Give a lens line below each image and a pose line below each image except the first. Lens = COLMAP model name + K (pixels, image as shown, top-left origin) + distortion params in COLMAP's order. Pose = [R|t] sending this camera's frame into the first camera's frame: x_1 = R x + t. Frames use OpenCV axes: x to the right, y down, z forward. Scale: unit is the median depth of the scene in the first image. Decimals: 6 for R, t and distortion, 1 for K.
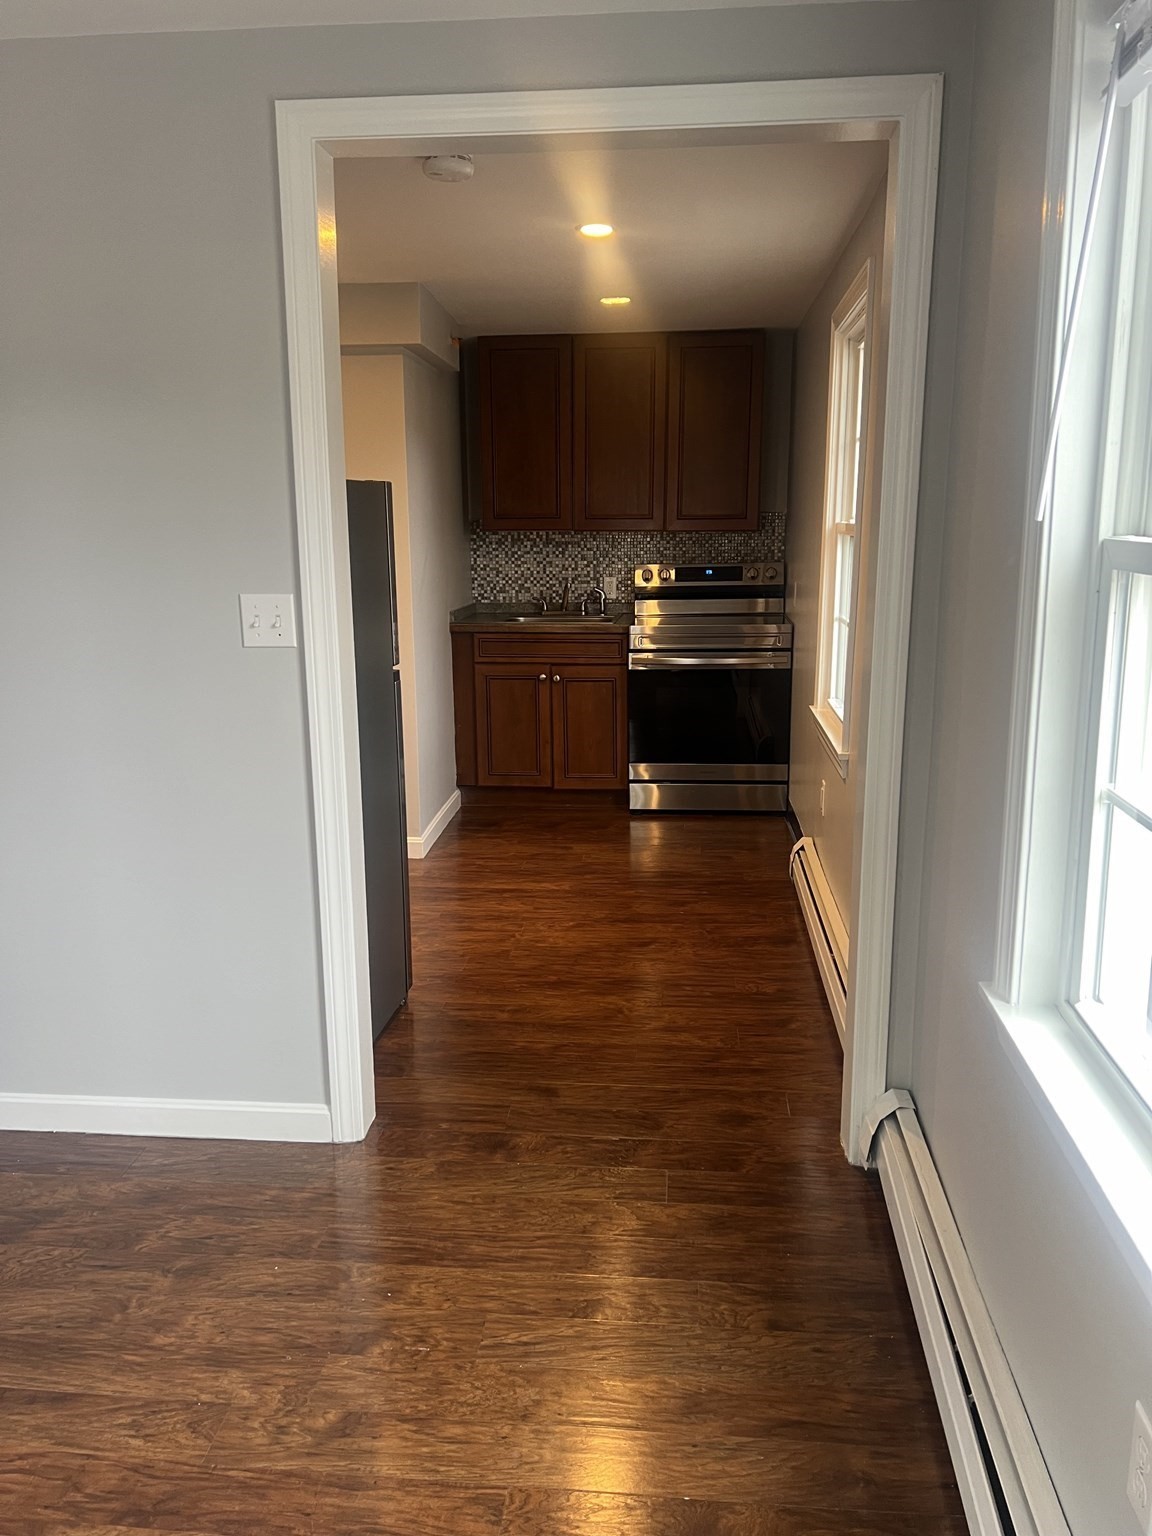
lens RADIAL K [[1145.3, 0, 587.1], [0, 1145.3, 810.6], [0, 0, 1]] dist [-0.002198, -0.010116]
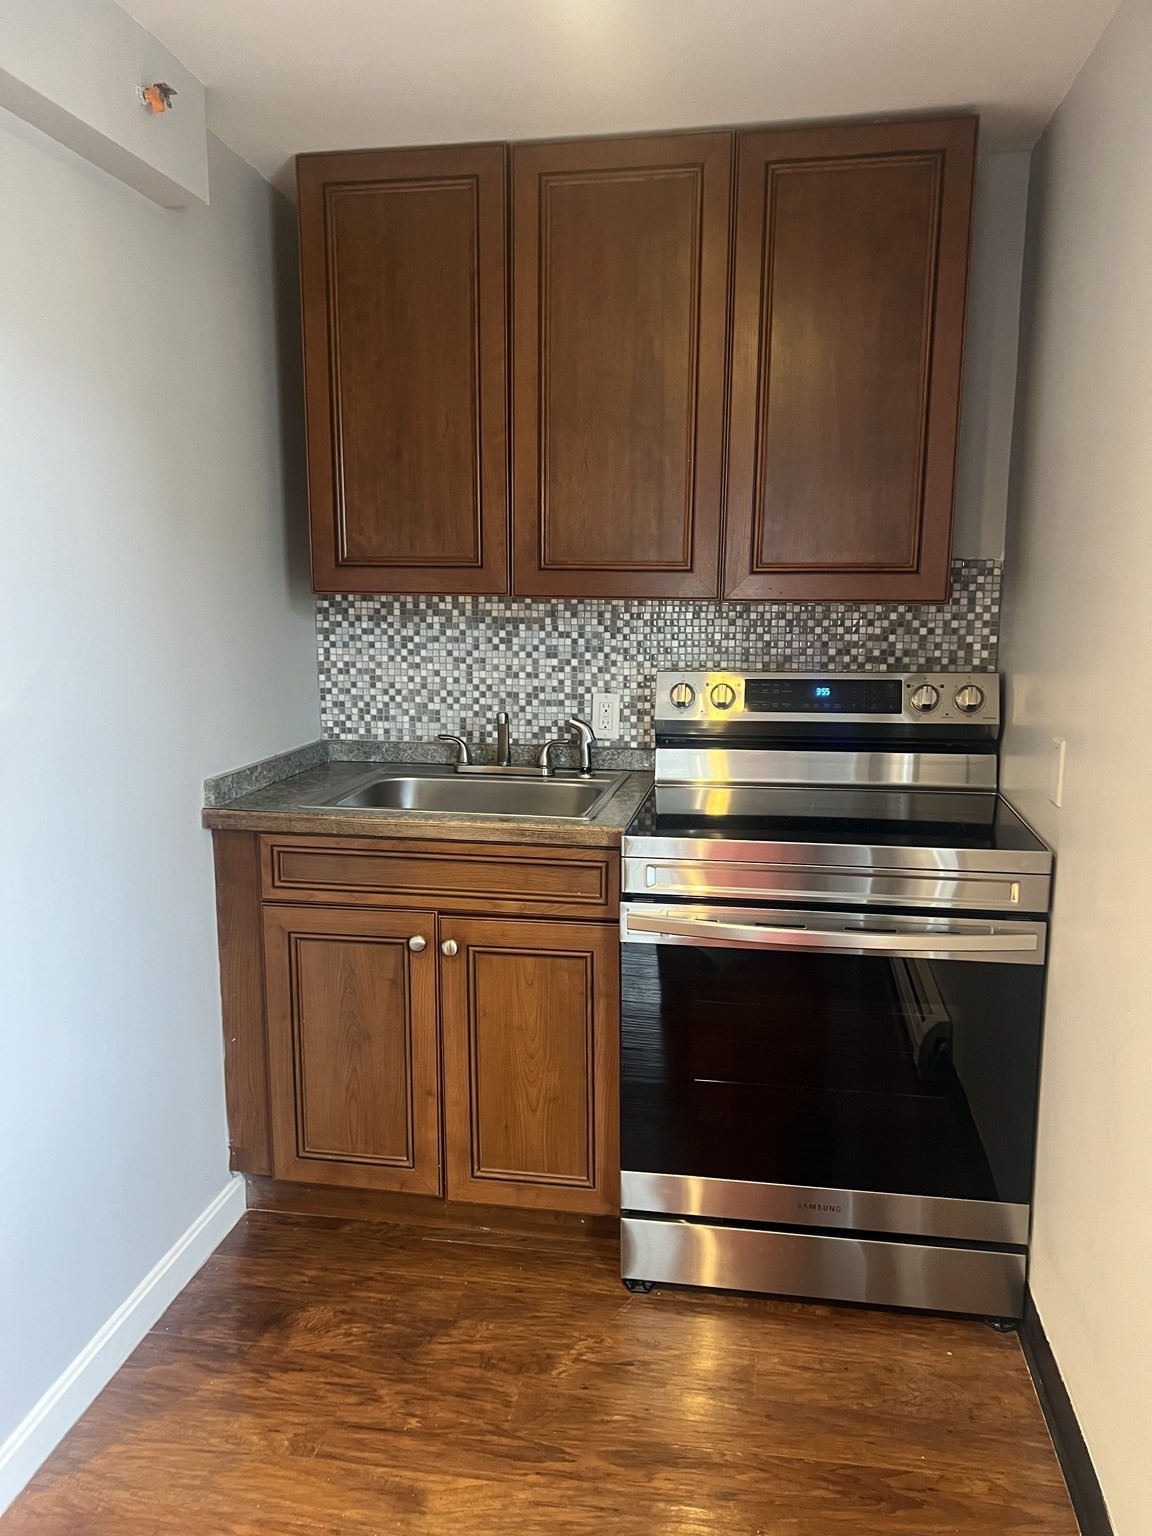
lens RADIAL K [[1145.3, 0, 576.4], [0, 1145.3, 765.4], [0, 0, 1]] dist [-0.002198, -0.010116]
pose [[0.996696, 0.023654, -0.077703, 0.047524], [-0.029862, 0.996370, -0.079724, -0.144792], [0.075535, 0.081781, 0.993784, 0.567027]]
